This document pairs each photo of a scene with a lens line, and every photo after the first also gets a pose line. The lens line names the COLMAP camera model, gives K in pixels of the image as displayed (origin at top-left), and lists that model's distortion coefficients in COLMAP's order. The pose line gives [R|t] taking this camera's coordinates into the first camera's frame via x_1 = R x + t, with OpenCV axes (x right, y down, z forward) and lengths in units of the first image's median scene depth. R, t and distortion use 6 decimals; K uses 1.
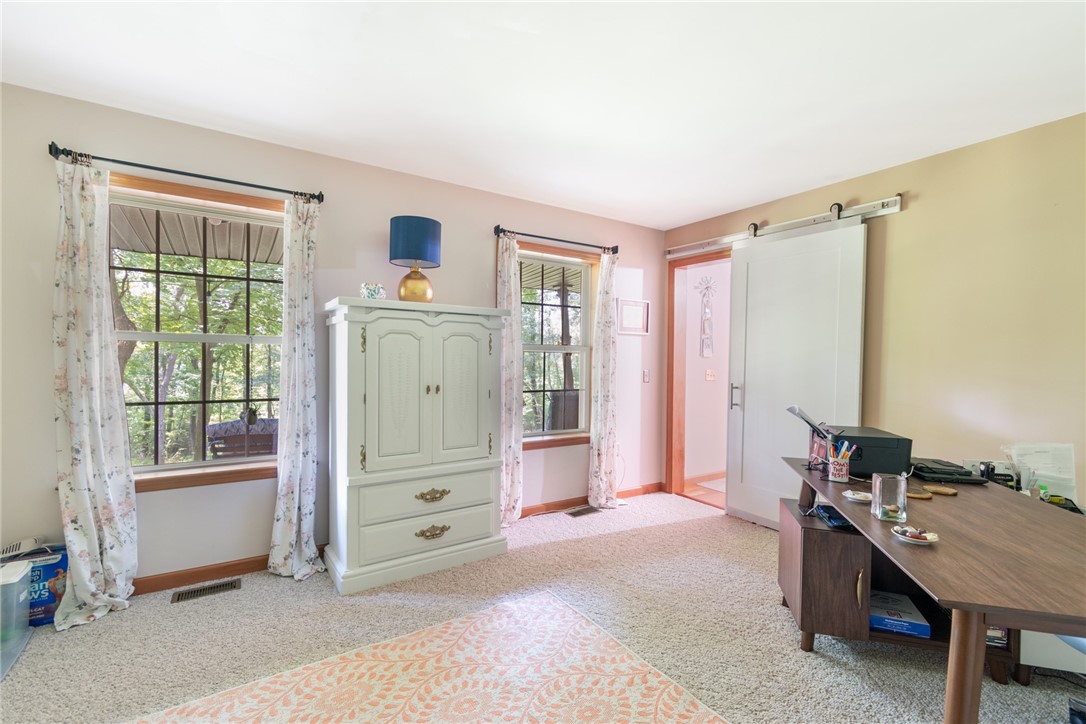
lens RADIAL K [[484.4, 0, 543.5], [0, 484.4, 358.6], [0, 0, 1]] dist [0.002273, 0.000546]
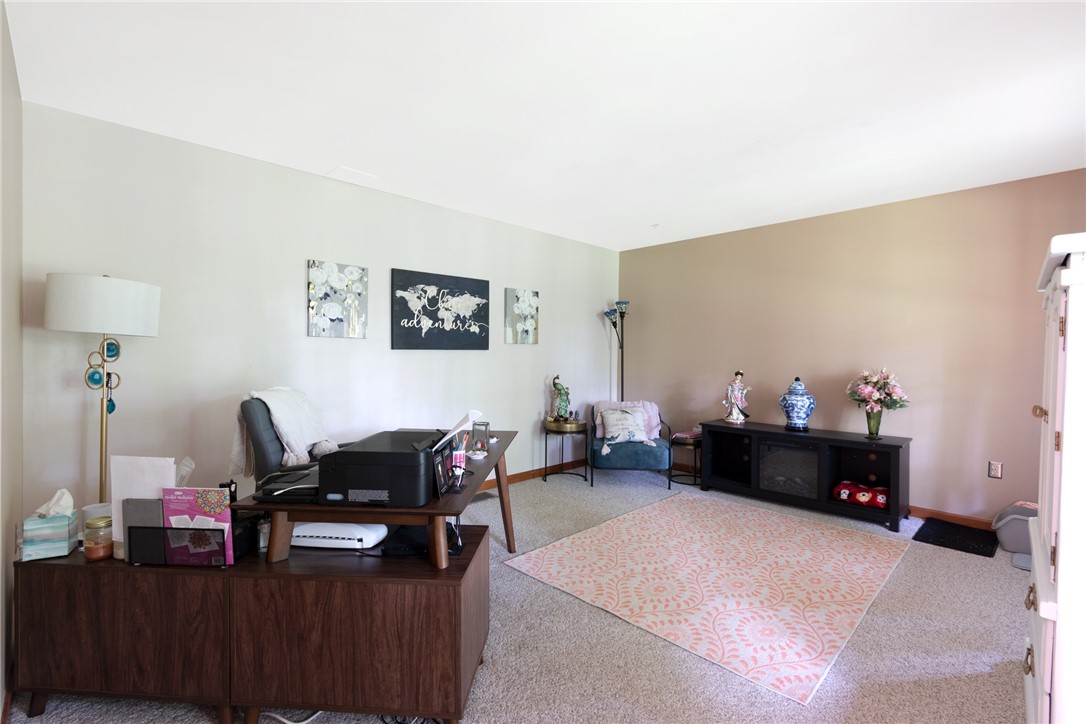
lens RADIAL K [[482.4, 0, 541.7], [0, 482.4, 358.1], [0, 0, 1]] dist [-0.000496, 0.000042]
pose [[-0.978677, -0.019969, -0.204431, 0.670994], [-0.026287, 0.999255, 0.028239, -0.010290], [0.203715, 0.033011, -0.978474, 2.058088]]
